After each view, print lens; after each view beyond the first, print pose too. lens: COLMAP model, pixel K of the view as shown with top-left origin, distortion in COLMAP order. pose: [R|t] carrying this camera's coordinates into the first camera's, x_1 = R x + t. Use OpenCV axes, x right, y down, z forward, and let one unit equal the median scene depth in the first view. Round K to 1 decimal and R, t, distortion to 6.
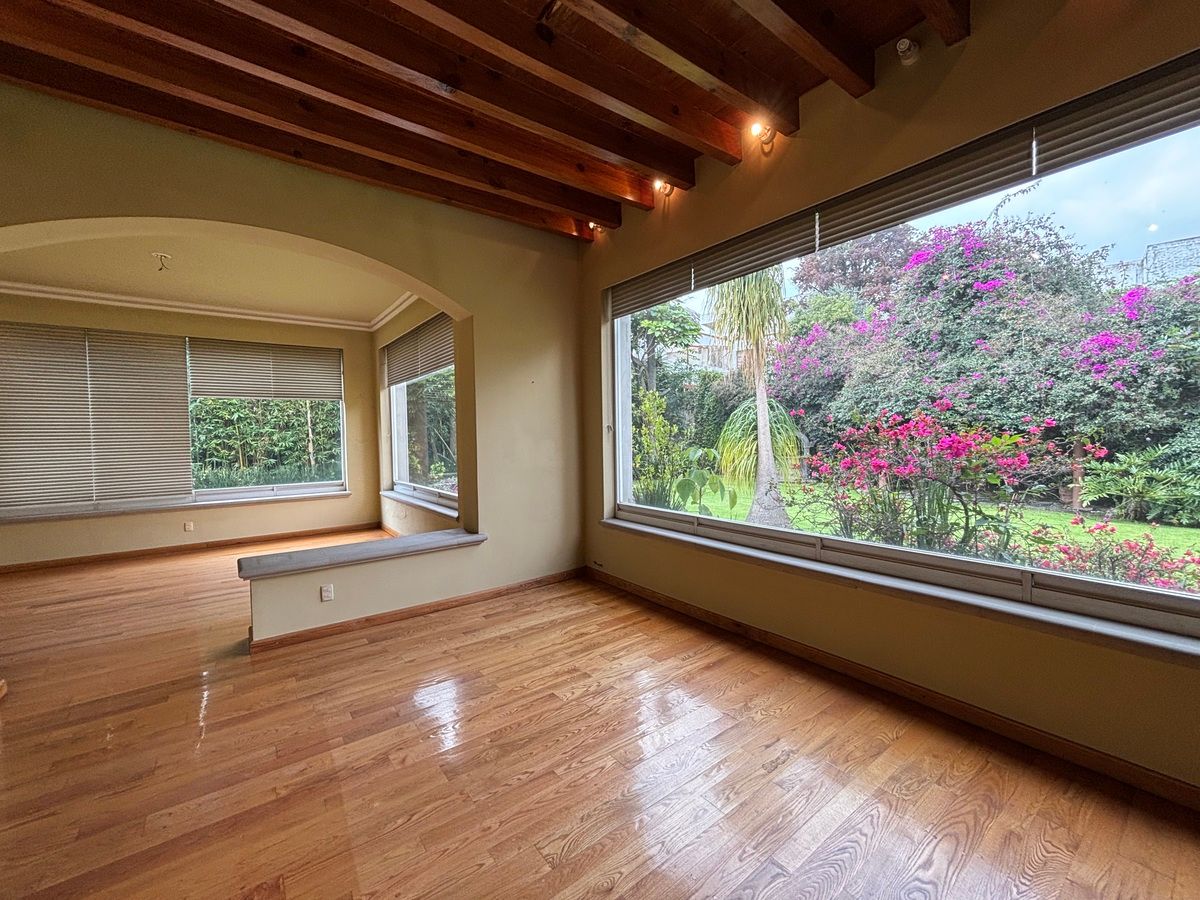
lens RADIAL K [[481.4, 0, 591.6], [0, 481.4, 452.4], [0, 0, 1]] dist [0.001450, 0.000106]
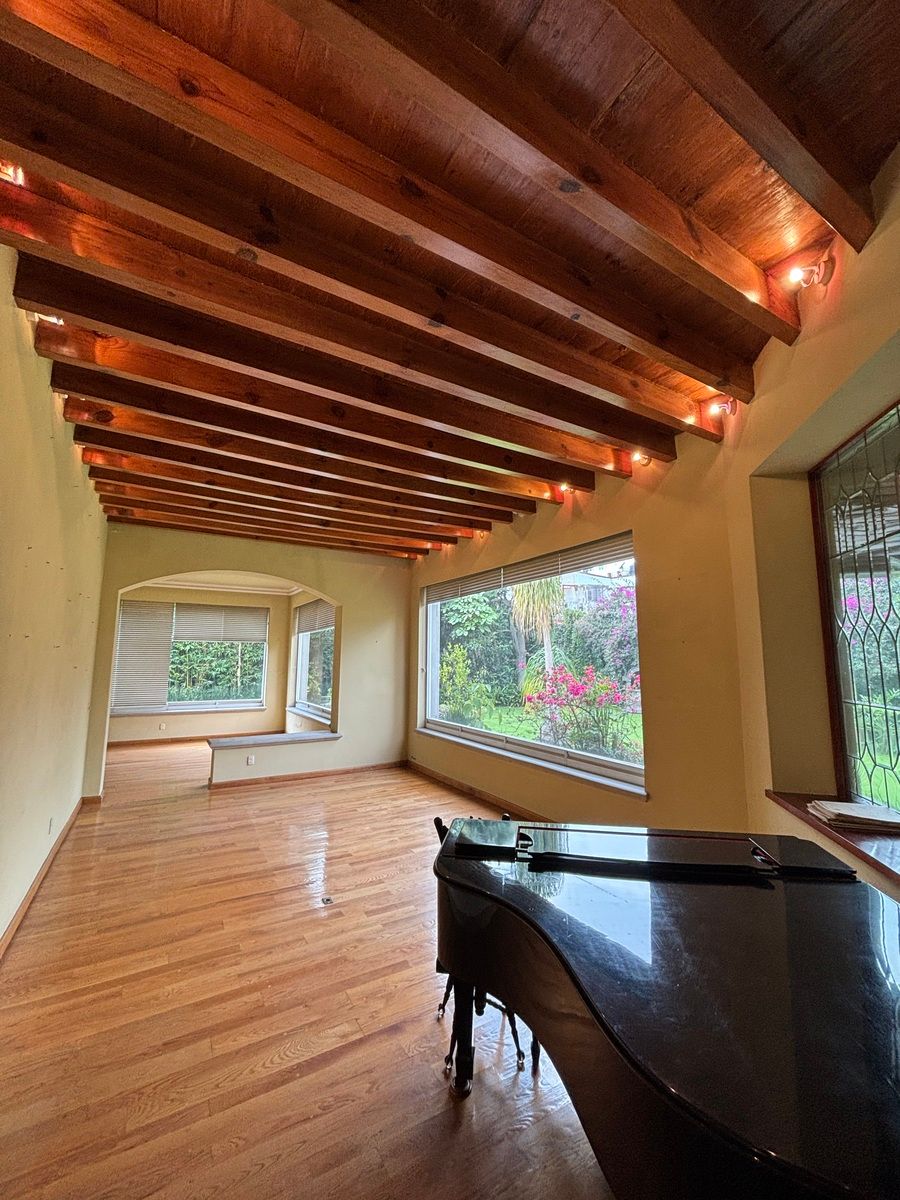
lens RADIAL K [[481.4, 0, 450.0], [0, 481.4, 600.0], [0, 0, 1]] dist [0.001450, 0.000106]
pose [[0.994262, 0.006913, -0.106749, 0.294227], [-0.023753, 0.987264, -0.157305, -0.031273], [0.104302, 0.158938, 0.981764, -0.606273]]
